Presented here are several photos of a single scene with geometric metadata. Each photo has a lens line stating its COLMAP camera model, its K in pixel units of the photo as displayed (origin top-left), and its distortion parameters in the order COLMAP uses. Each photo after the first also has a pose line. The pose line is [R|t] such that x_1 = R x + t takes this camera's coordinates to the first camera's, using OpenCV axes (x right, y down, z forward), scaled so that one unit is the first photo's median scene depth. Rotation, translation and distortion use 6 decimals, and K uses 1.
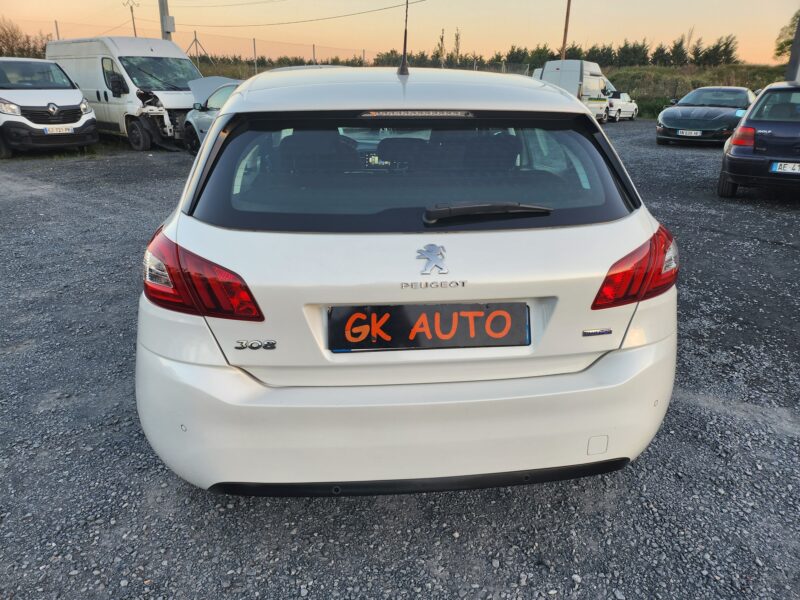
lens RADIAL K [[556.4, 0, 404.7], [0, 556.4, 295.0], [0, 0, 1]] dist [0.004518, 0.001367]
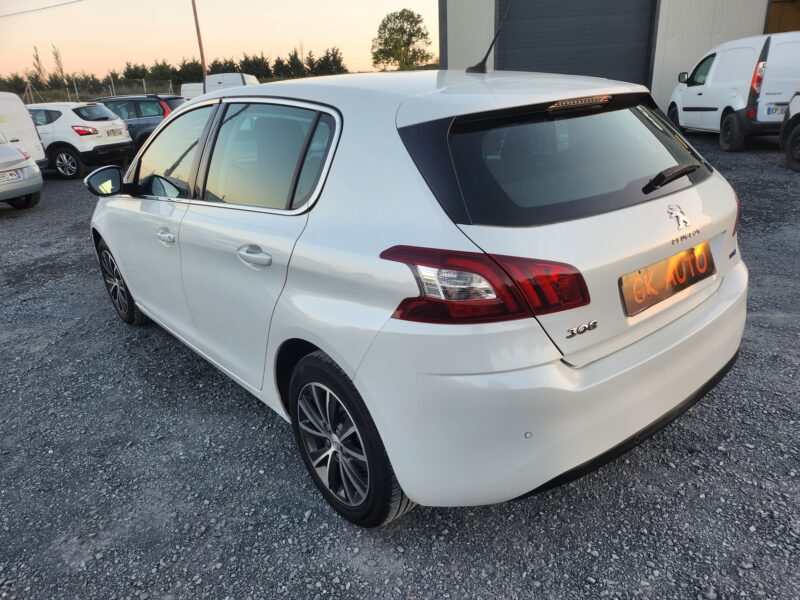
lens RADIAL K [[556.4, 0, 403.6], [0, 556.4, 299.4], [0, 0, 1]] dist [0.004518, 0.001367]
pose [[0.837195, -0.246630, 0.488137, -1.027903], [0.253181, 0.965922, 0.053803, -0.104494], [-0.484771, 0.078543, 0.871107, 0.235092]]
